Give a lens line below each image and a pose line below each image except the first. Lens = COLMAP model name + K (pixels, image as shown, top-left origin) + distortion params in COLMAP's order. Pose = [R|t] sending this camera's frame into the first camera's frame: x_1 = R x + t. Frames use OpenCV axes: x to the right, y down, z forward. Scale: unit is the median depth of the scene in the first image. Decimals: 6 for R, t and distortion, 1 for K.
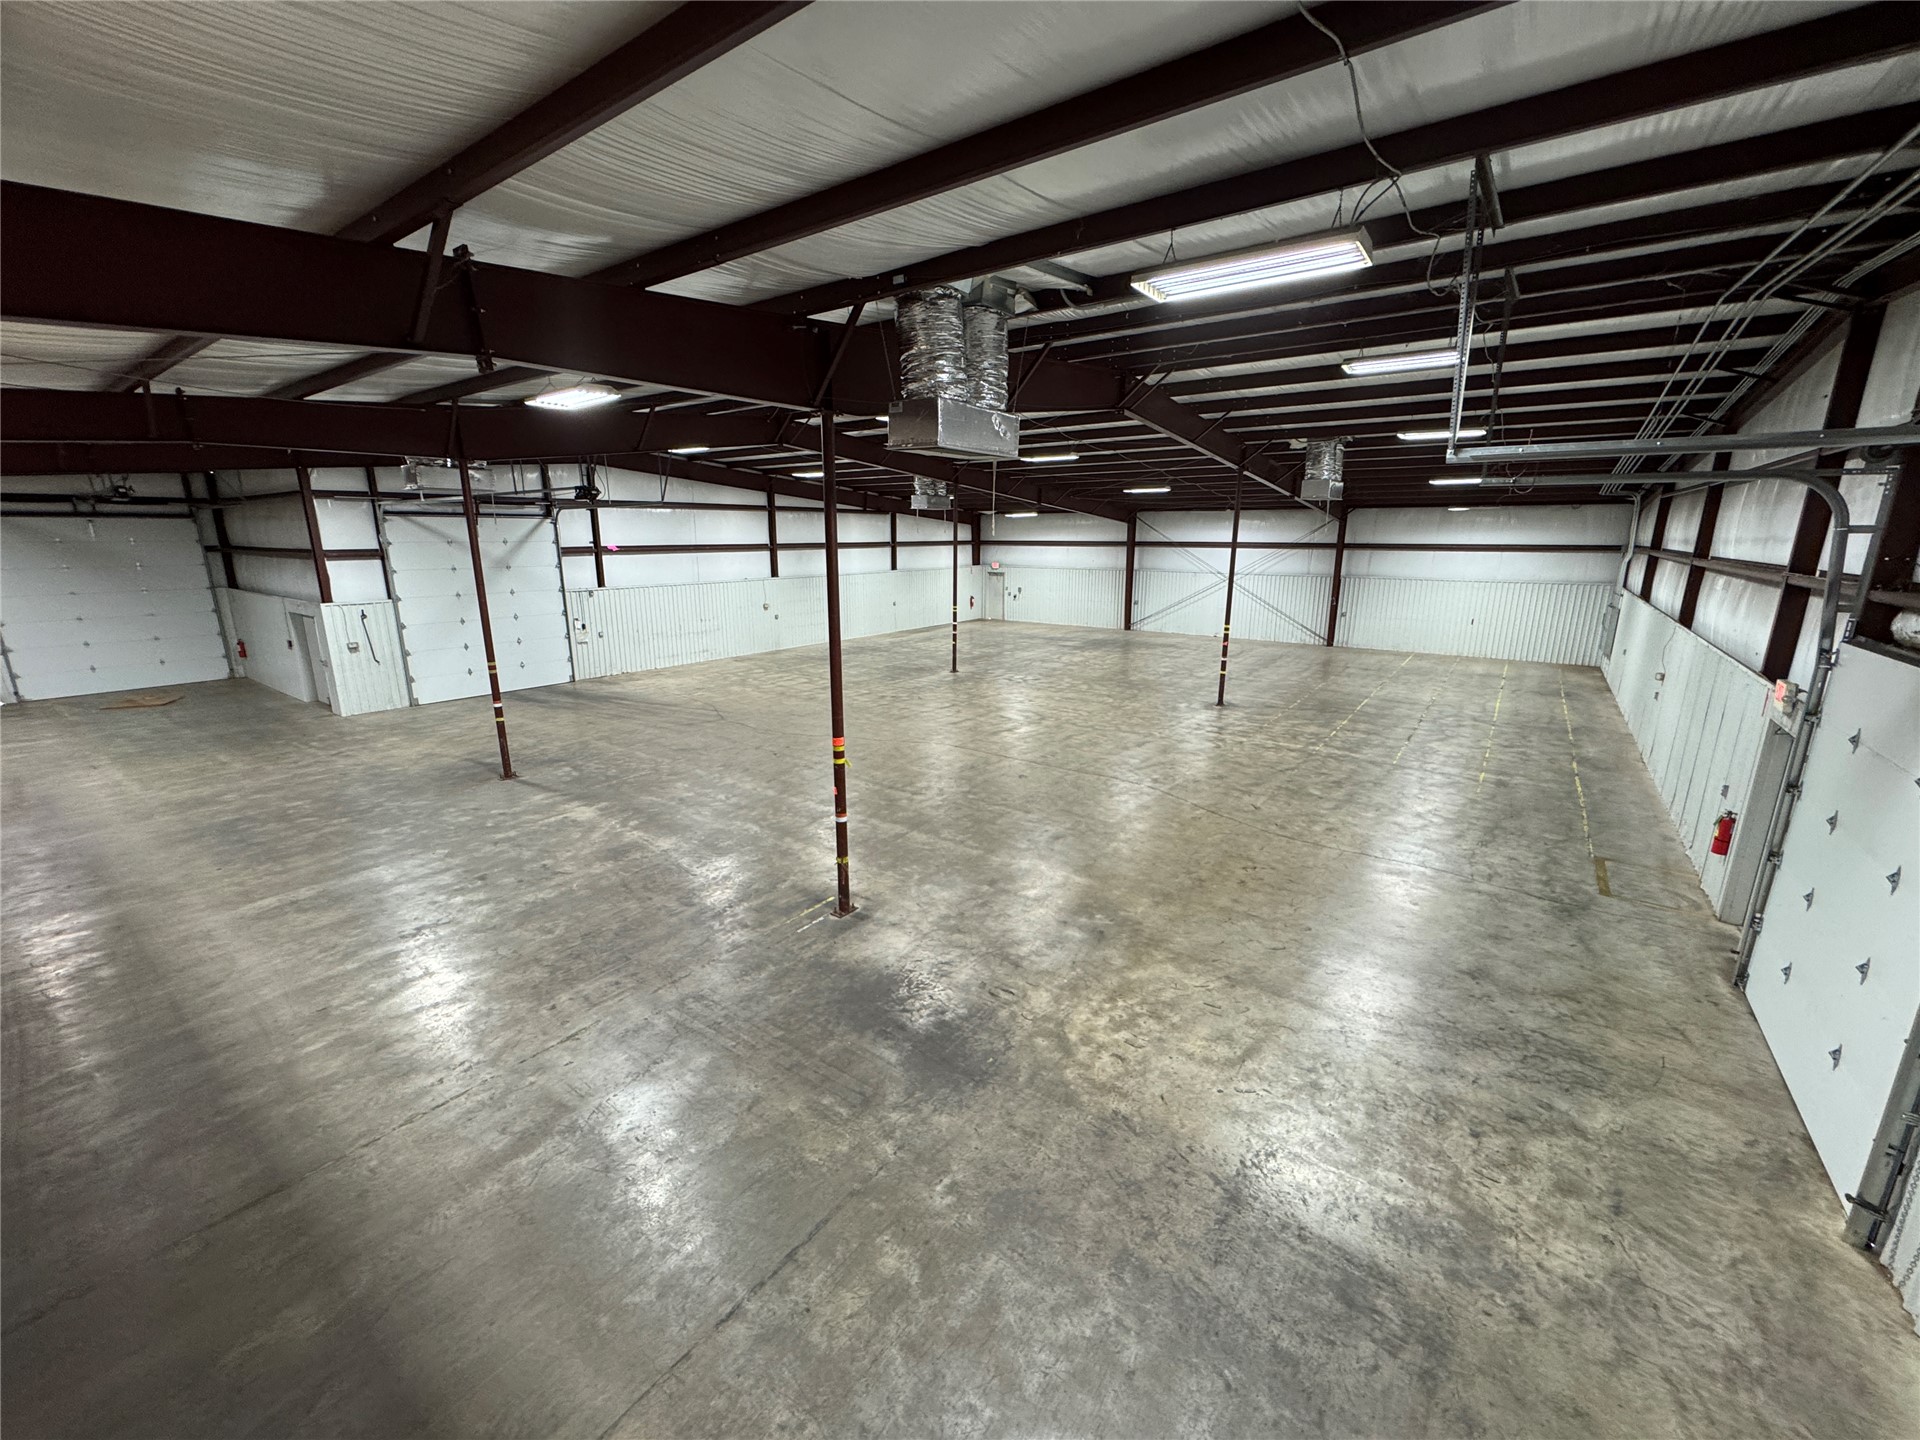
lens RADIAL K [[764.0, 0, 958.5], [0, 764.0, 718.2], [0, 0, 1]] dist [-0.002570, 0.000182]
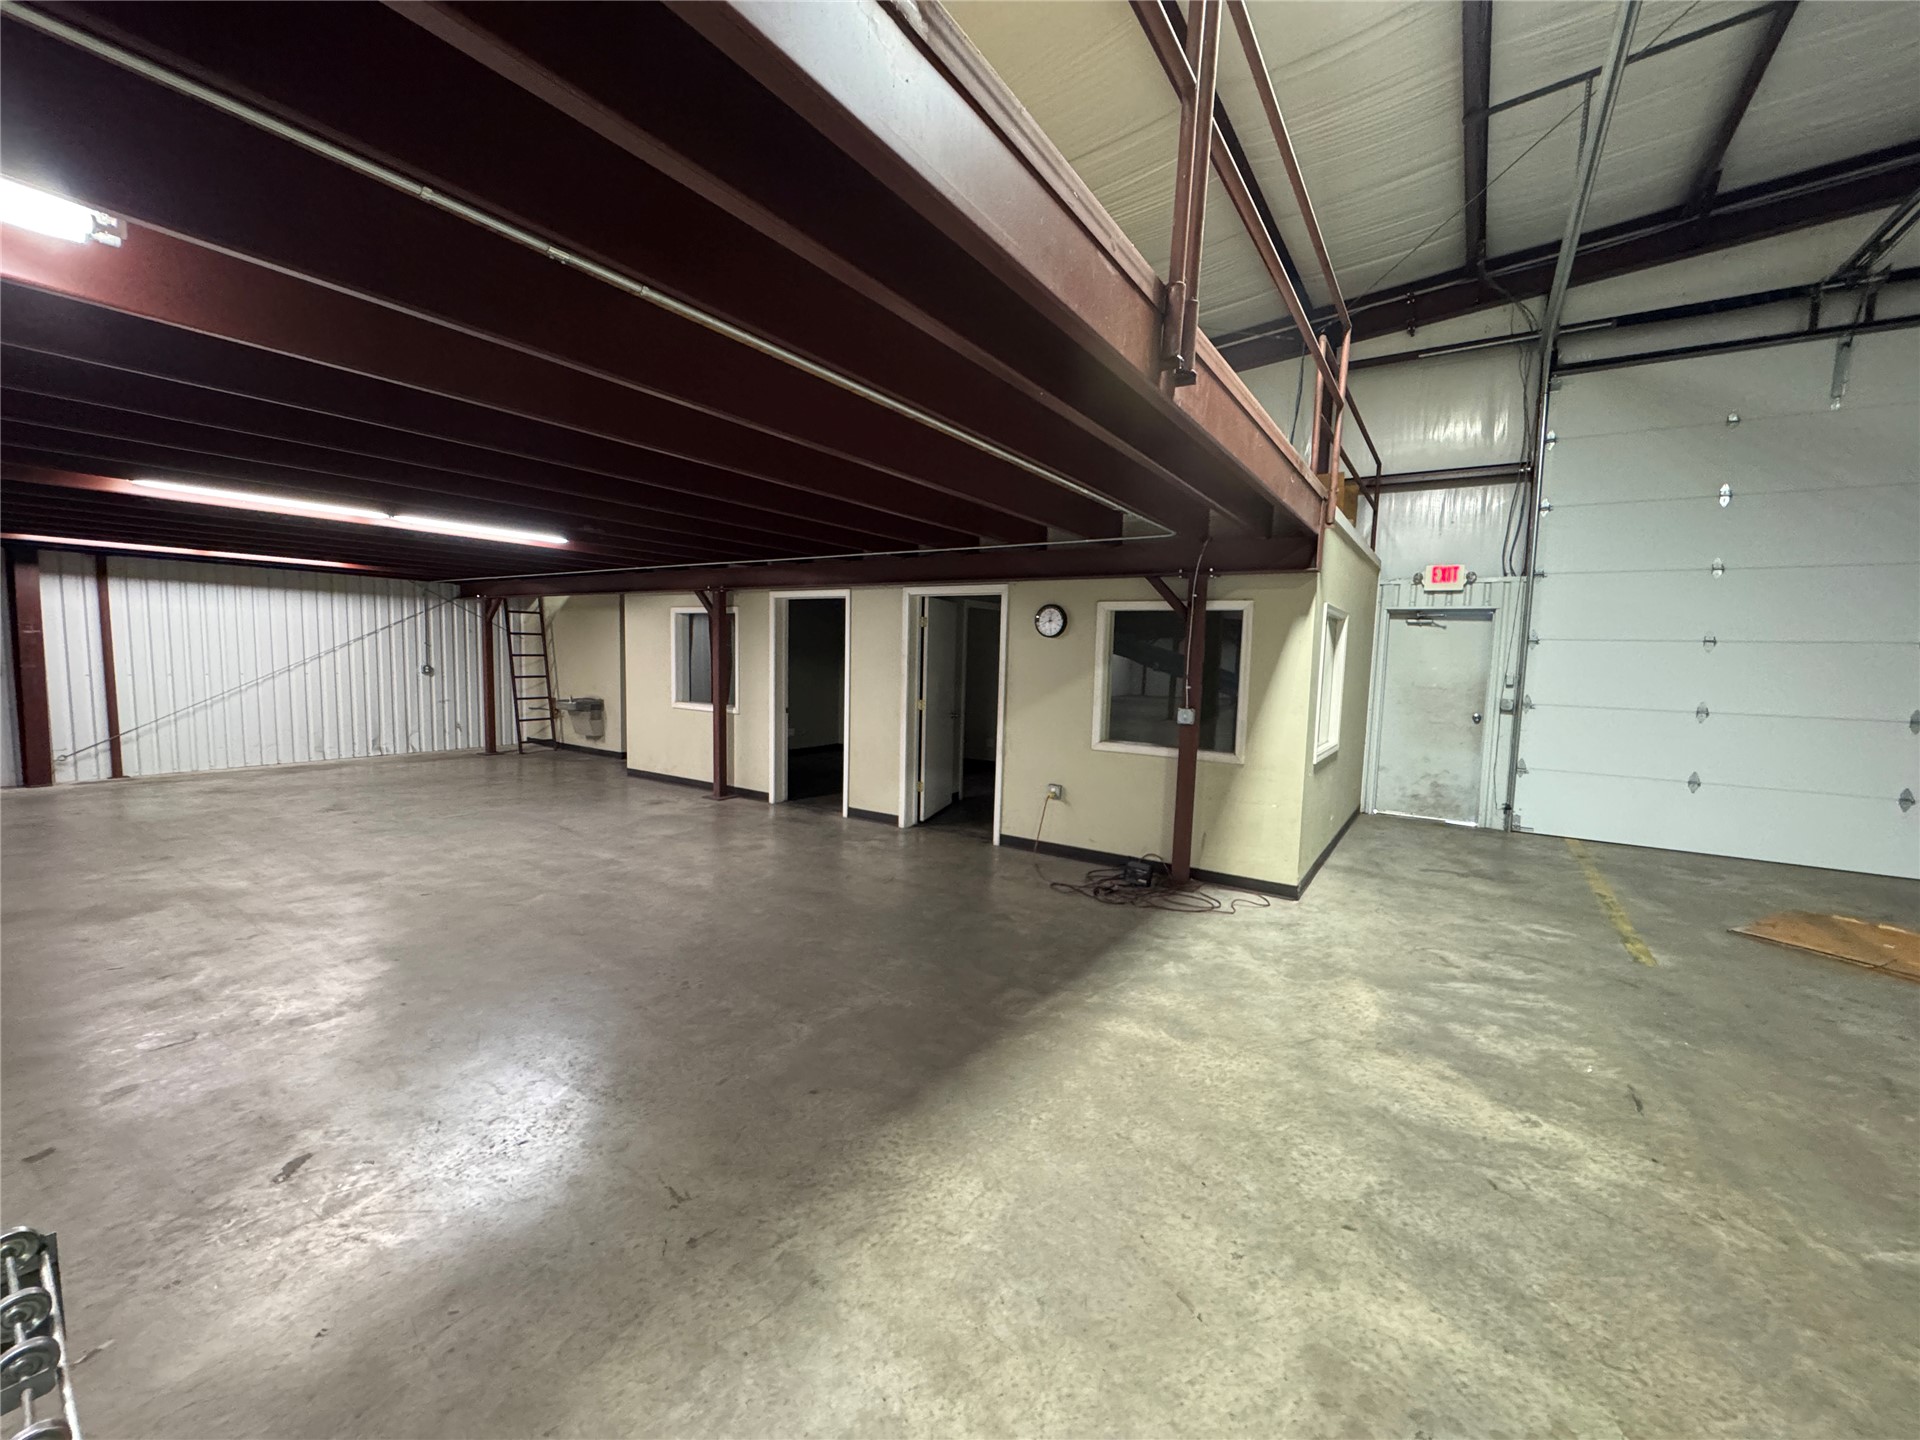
lens RADIAL K [[764.0, 0, 958.5], [0, 764.0, 718.2], [0, 0, 1]] dist [-0.002570, 0.000182]
pose [[0.055251, 0.088244, -0.994565, -0.855244], [-0.261013, 0.962727, 0.070919, -0.031449], [0.963753, 0.255676, 0.076224, 0.675669]]
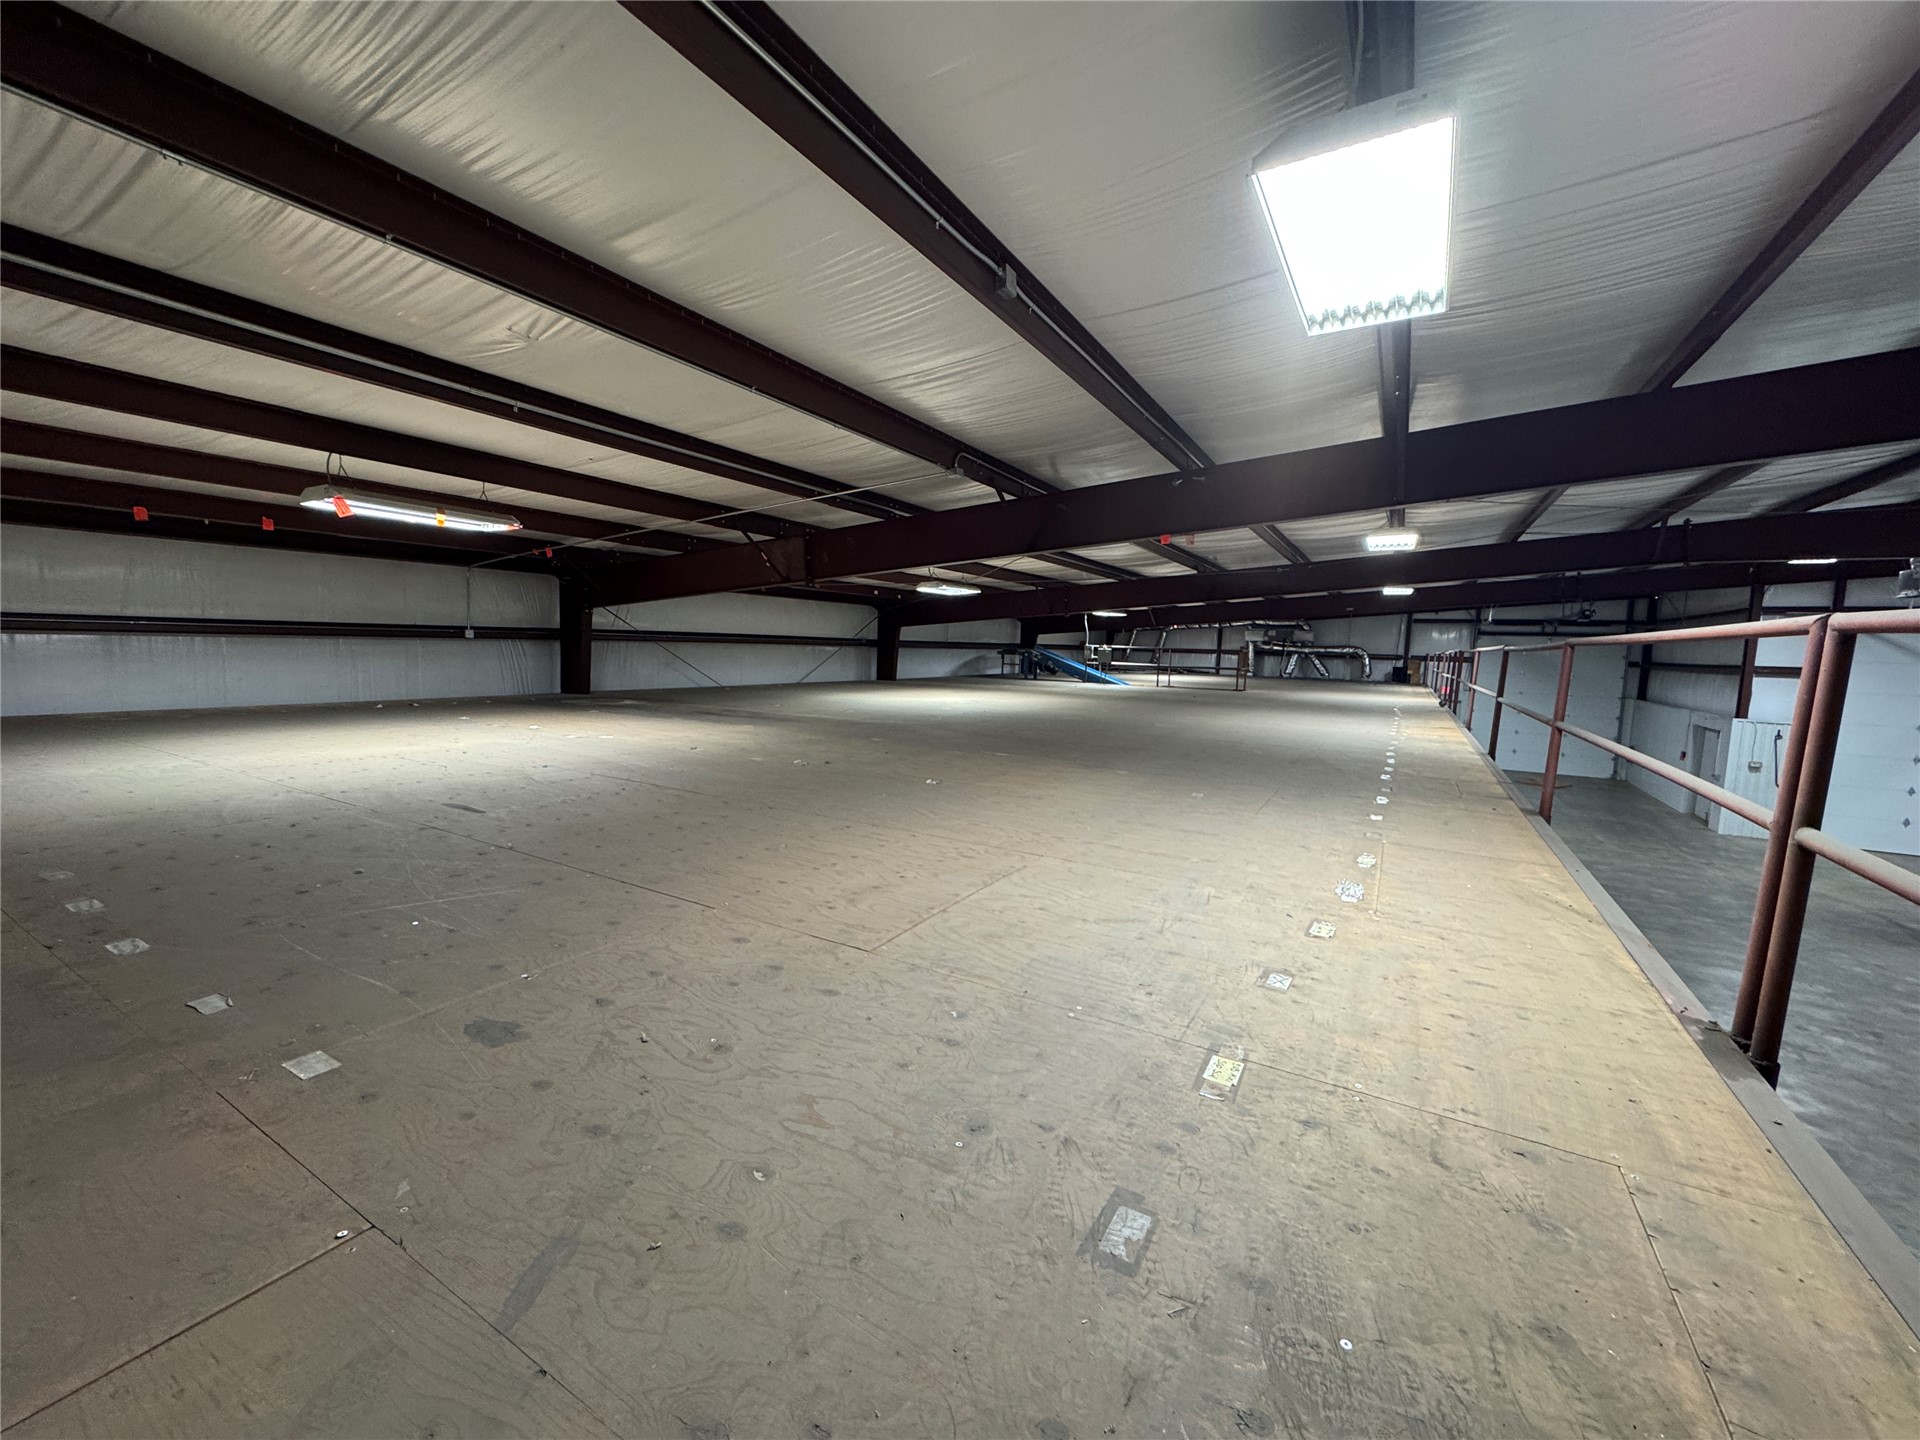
lens RADIAL K [[764.0, 0, 958.5], [0, 764.0, 718.2], [0, 0, 1]] dist [-0.002570, 0.000182]
pose [[0.107213, 0.101013, -0.989091, 0.031844], [-0.262517, 0.962397, 0.069831, 0.040357], [0.958953, 0.252167, 0.129699, -0.085148]]
